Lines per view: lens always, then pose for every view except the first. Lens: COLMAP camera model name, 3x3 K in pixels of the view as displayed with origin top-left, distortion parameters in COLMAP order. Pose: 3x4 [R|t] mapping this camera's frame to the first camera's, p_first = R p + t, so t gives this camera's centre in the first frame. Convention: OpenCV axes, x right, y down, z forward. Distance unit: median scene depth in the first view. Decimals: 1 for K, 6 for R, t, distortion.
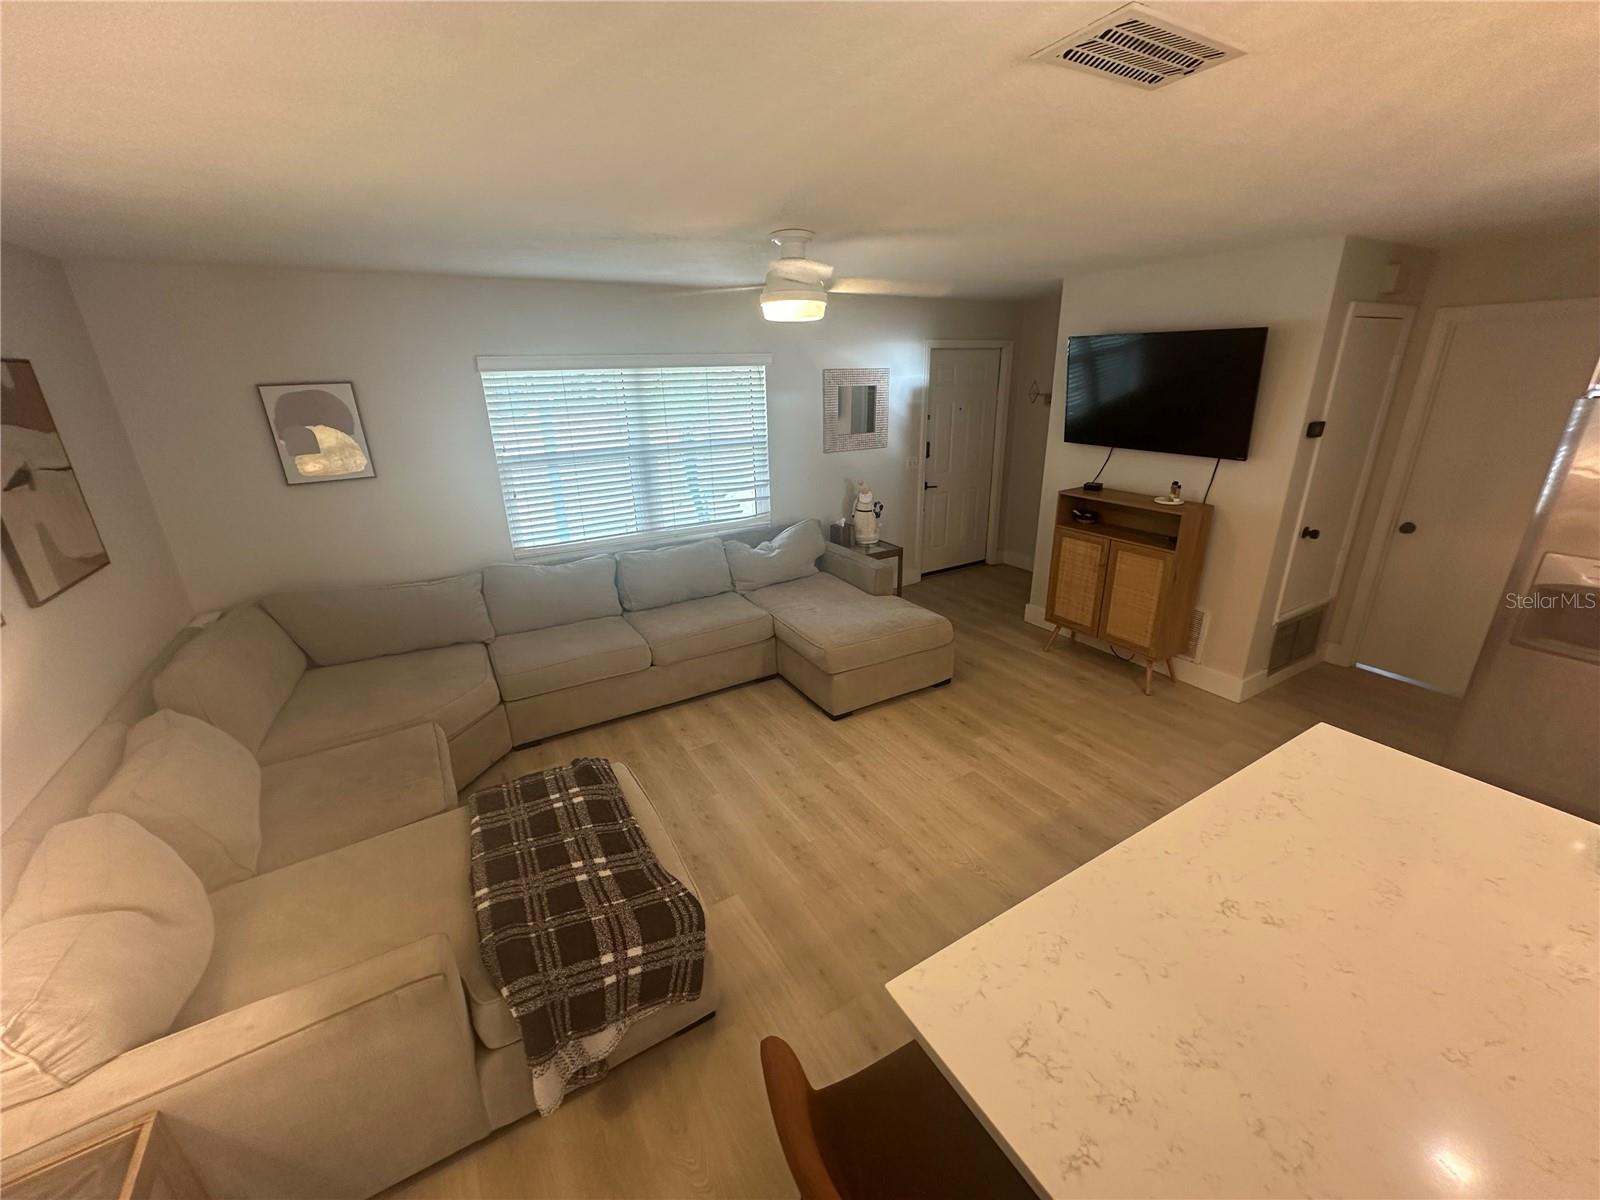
lens RADIAL K [[639.4, 0, 801.7], [0, 639.4, 609.6], [0, 0, 1]] dist [-0.000900, -0.000108]
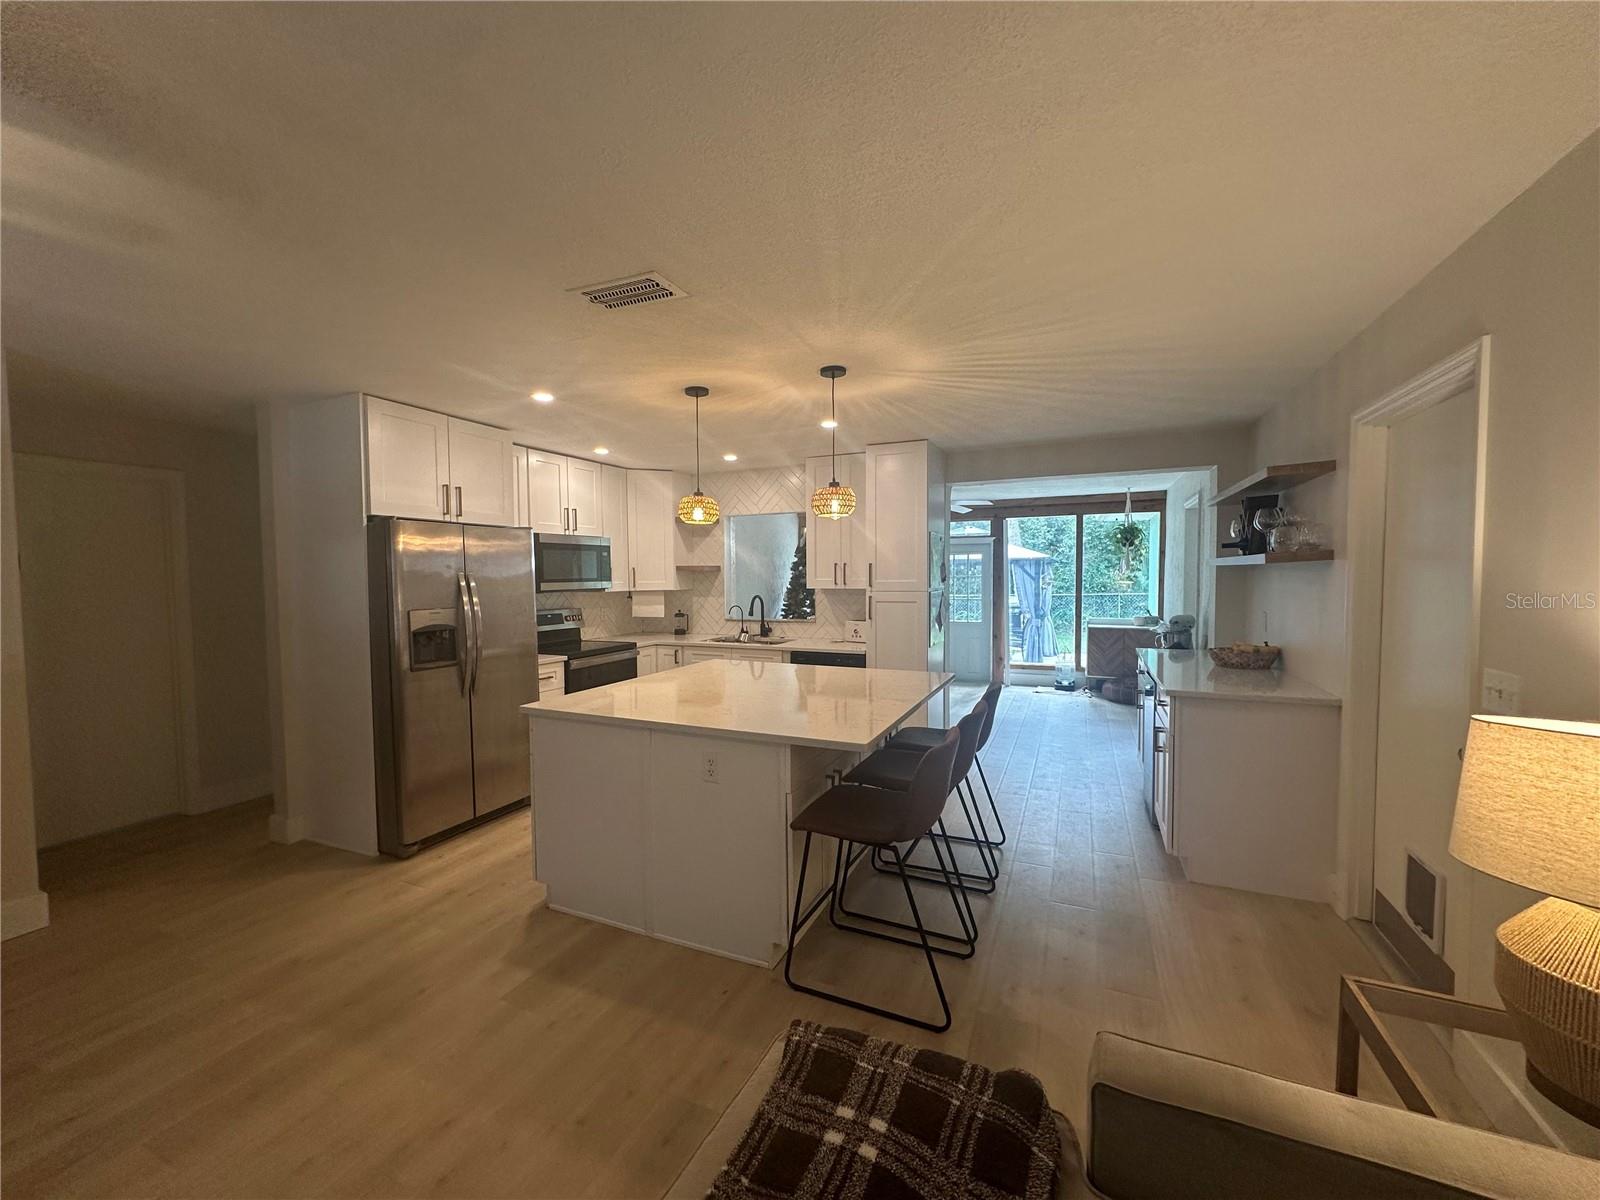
lens RADIAL K [[632.8, 0, 789.9], [0, 632.8, 602.4], [0, 0, 1]] dist [-0.021133, 0.000003]
pose [[-0.567307, -0.006274, 0.823482, -0.387644], [0.313384, 0.923090, 0.222927, -0.088363], [-0.761546, 0.384534, -0.521709, 0.596233]]
